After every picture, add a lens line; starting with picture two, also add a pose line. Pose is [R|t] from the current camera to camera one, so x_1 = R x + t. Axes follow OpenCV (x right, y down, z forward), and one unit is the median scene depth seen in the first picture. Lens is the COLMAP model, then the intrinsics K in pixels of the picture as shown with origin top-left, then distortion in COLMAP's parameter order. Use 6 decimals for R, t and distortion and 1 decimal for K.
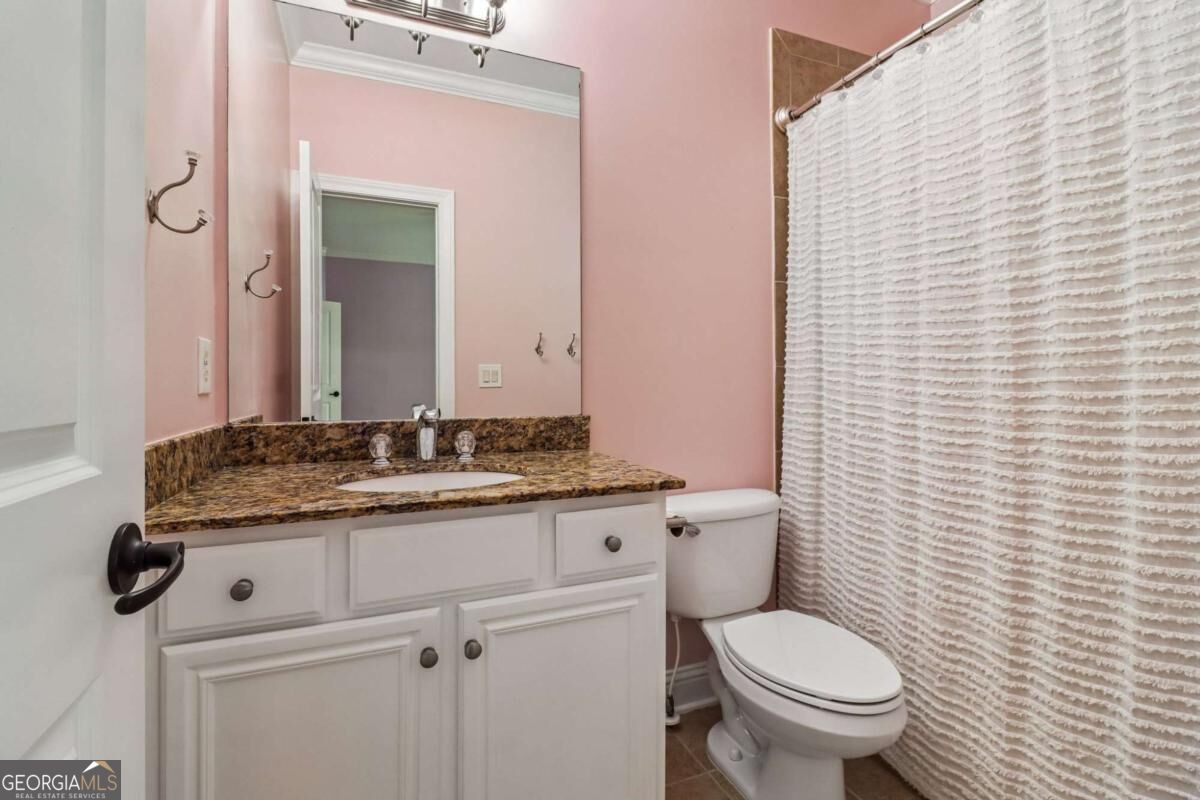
lens RADIAL K [[567.4, 0, 599.1], [0, 567.4, 375.3], [0, 0, 1]] dist [0.000062, -0.012885]
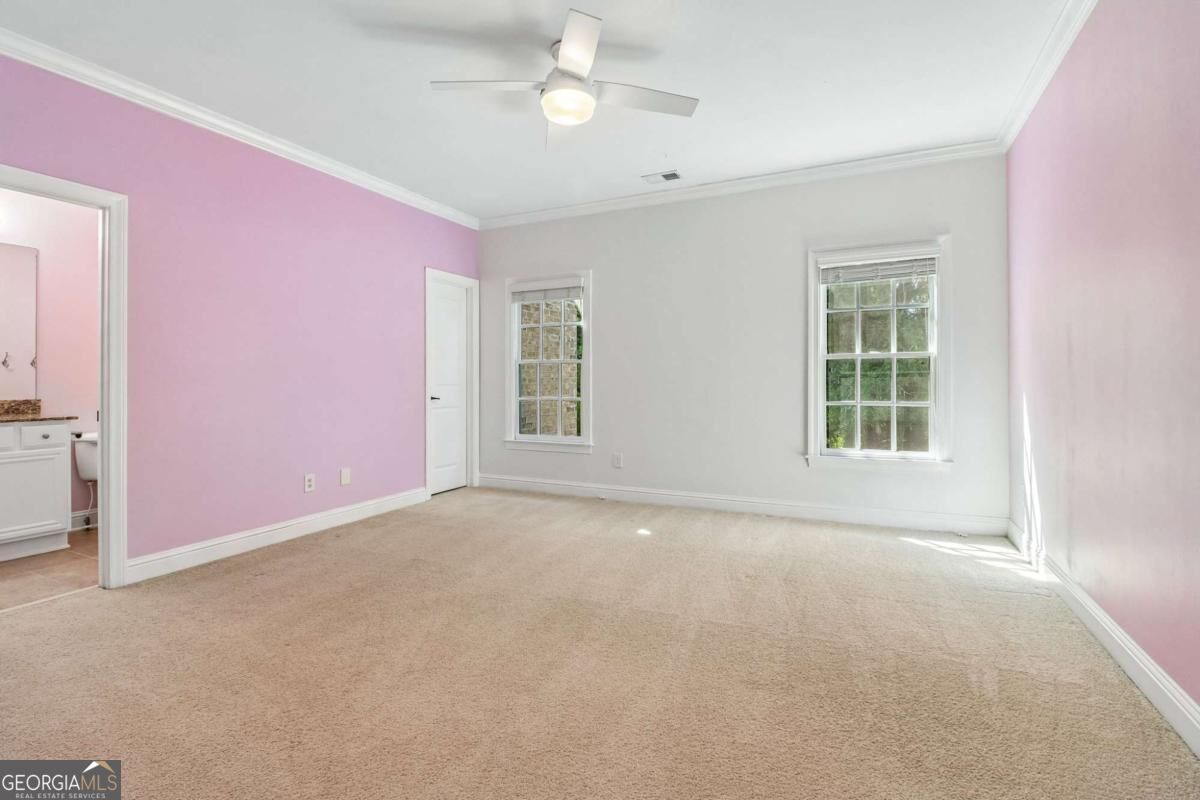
lens RADIAL K [[558.9, 0, 604.0], [0, 558.9, 378.6], [0, 0, 1]] dist [0.000610, -0.012144]
pose [[0.738331, 0.003217, 0.674431, 0.169324], [-0.006514, 0.999976, 0.002361, -0.035912], [-0.674407, -0.006137, 0.738334, -2.327608]]
